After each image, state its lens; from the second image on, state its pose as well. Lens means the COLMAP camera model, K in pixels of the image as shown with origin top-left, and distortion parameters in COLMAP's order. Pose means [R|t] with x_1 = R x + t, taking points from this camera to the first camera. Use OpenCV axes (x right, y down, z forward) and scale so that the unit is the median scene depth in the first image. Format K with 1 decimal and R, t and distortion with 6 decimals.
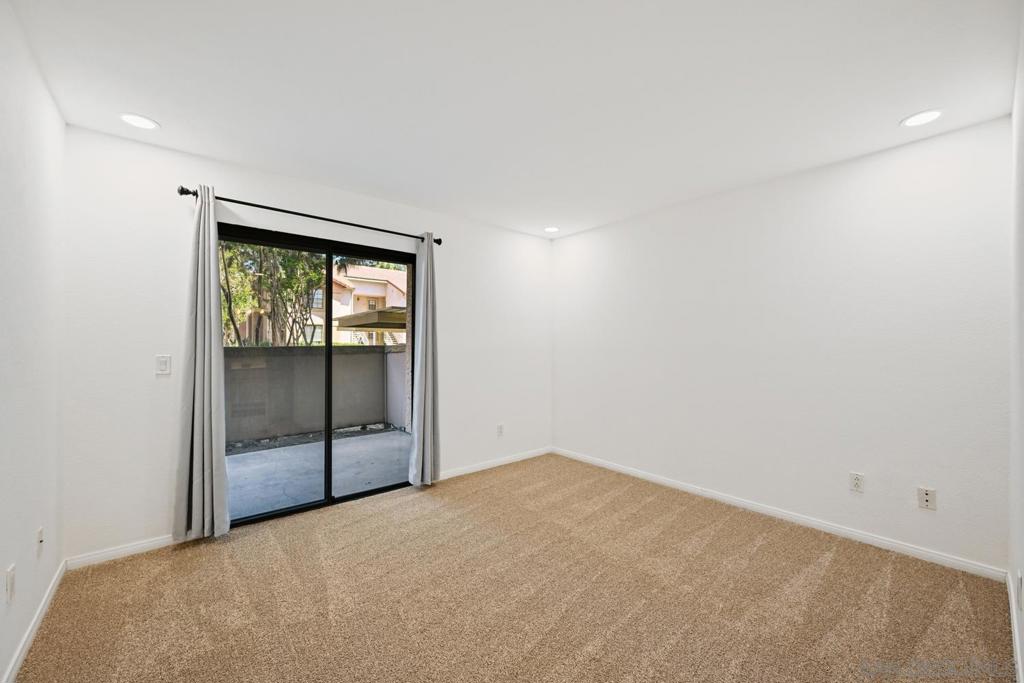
lens RADIAL K [[407.9, 0, 520.9], [0, 407.9, 344.3], [0, 0, 1]] dist [0.003781, 0.000293]
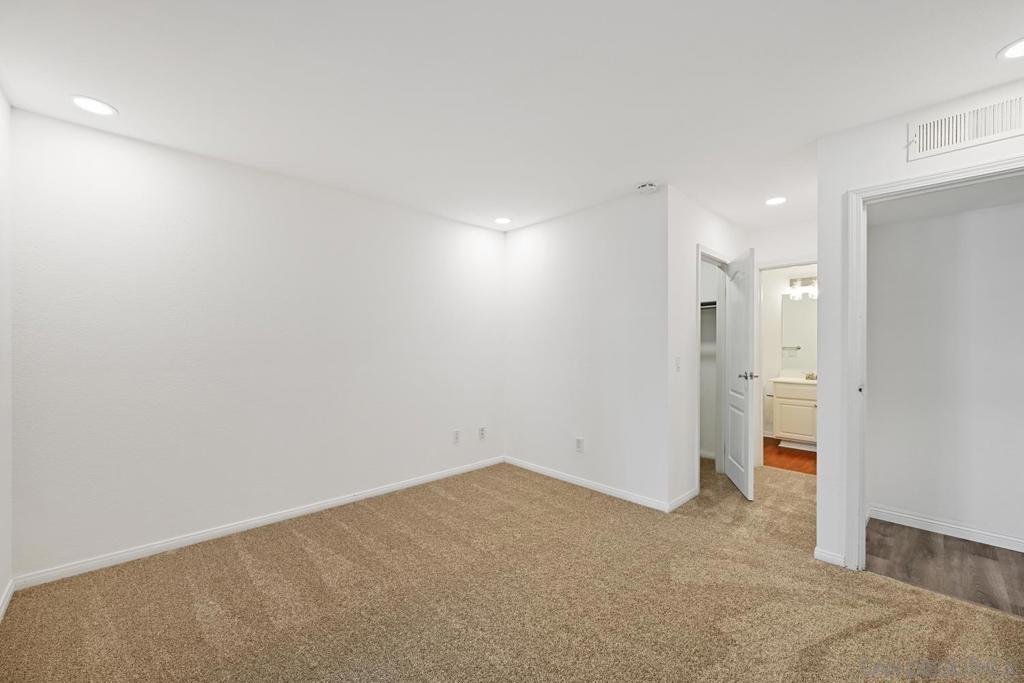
lens RADIAL K [[407.9, 0, 518.2], [0, 407.9, 343.3], [0, 0, 1]] dist [0.003781, 0.000293]
pose [[-0.056468, -0.001567, 0.998403, -0.554180], [-0.007198, 0.999973, 0.001162, -0.008784], [-0.998378, -0.007121, -0.056478, 0.675978]]
